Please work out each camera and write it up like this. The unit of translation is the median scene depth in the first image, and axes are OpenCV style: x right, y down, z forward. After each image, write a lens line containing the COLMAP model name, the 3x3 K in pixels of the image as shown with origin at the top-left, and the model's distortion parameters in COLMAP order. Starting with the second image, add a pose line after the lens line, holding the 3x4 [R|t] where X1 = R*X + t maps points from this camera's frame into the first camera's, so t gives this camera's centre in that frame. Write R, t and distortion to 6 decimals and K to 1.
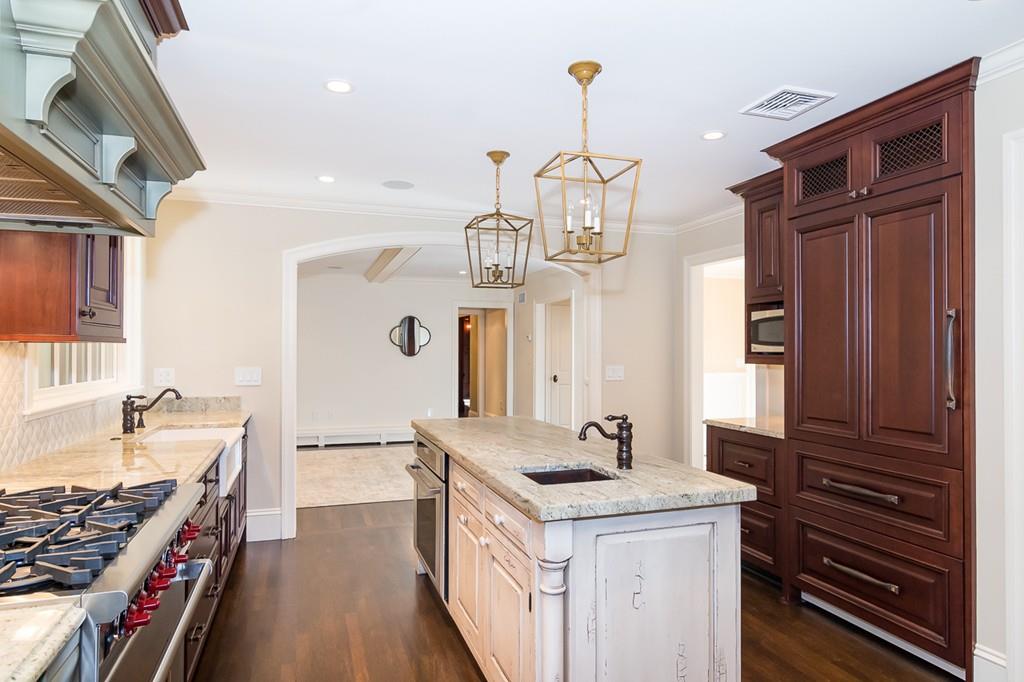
lens RADIAL K [[619.0, 0, 512.0], [0, 619.0, 341.0], [0, 0, 1]] dist [-0.000700, -0.000065]
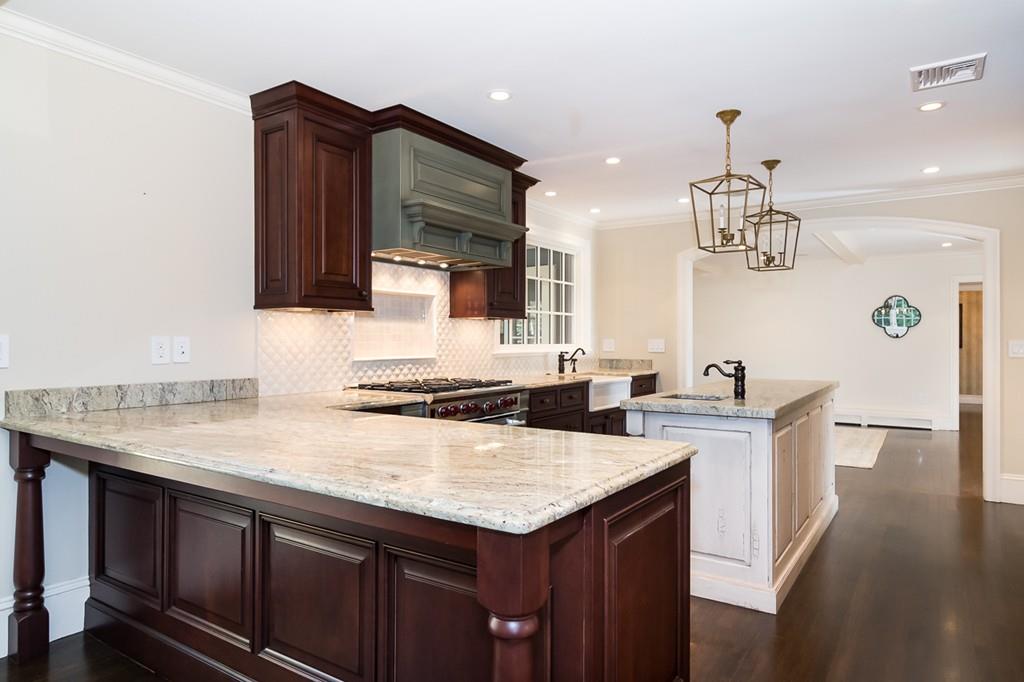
lens RADIAL K [[635.0, 0, 512.0], [0, 635.0, 341.0], [0, 0, 1]] dist [-0.000814, 0.000289]
pose [[0.615361, 0.002266, -0.788242, 0.946118], [0.009593, 0.999900, 0.010363, 0.053102], [0.788187, -0.013938, 0.615278, -0.271460]]
